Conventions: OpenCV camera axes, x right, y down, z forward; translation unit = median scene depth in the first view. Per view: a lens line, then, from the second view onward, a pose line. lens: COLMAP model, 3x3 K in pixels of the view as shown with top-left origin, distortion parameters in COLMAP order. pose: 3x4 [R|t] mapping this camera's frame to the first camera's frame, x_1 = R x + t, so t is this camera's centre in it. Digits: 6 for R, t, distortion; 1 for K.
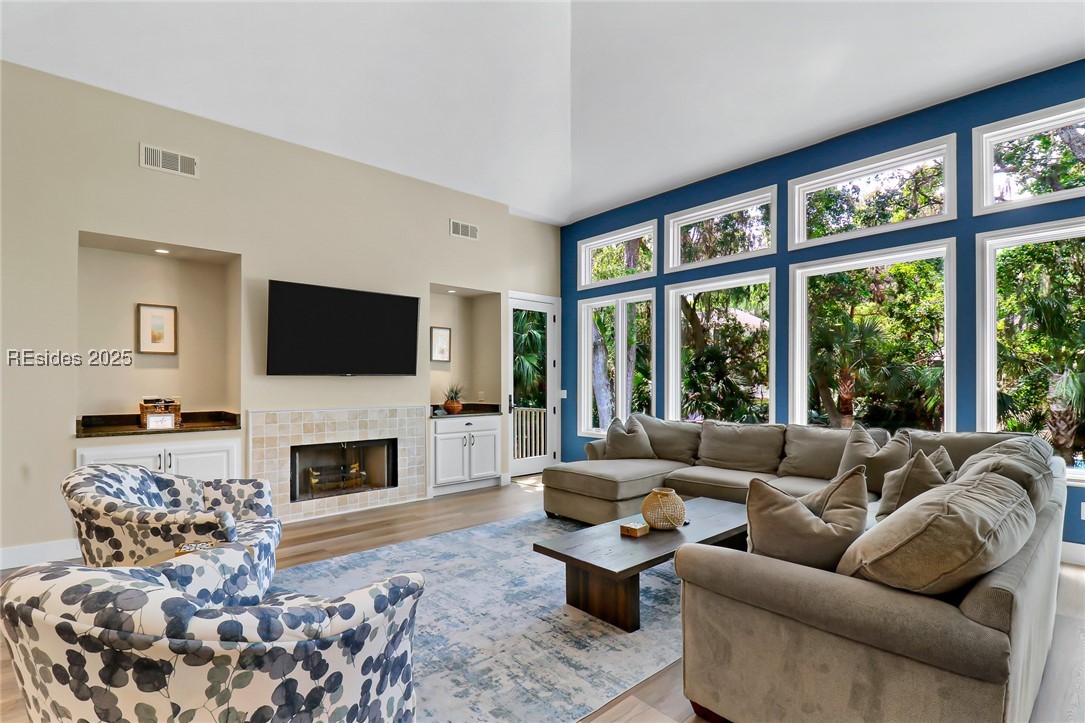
lens RADIAL K [[510.5, 0, 545.3], [0, 510.5, 376.4], [0, 0, 1]] dist [-0.002326, -0.000360]
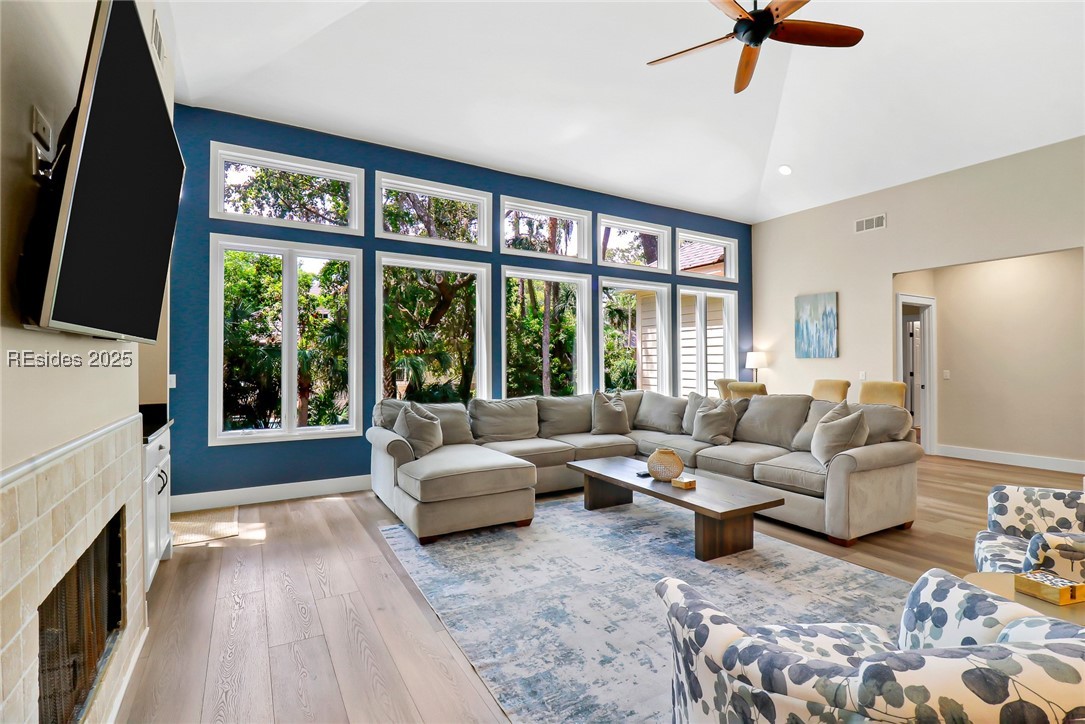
lens RADIAL K [[499.3, 0, 537.1], [0, 499.3, 366.5], [0, 0, 1]] dist [-0.015708, -0.000029]
pose [[0.210276, -0.000396, 0.977642, -0.679677], [-0.009214, 0.999955, 0.002387, 0.015691], [-0.977599, -0.009509, 0.210263, 0.710402]]
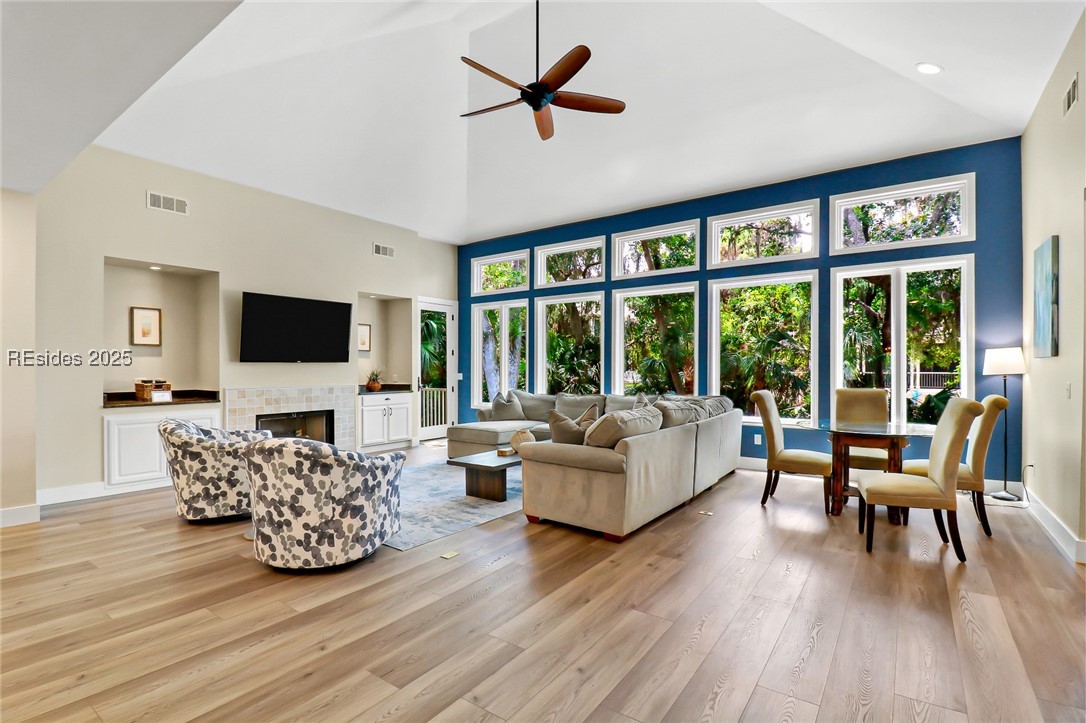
lens RADIAL K [[511.3, 0, 541.4], [0, 511.3, 366.2], [0, 0, 1]] dist [-0.000491, -0.000117]
pose [[0.979391, 0.000532, 0.201975, -0.036947], [-0.002532, 0.999950, 0.009640, -0.006498], [-0.201959, -0.009952, 0.979343, -0.469919]]
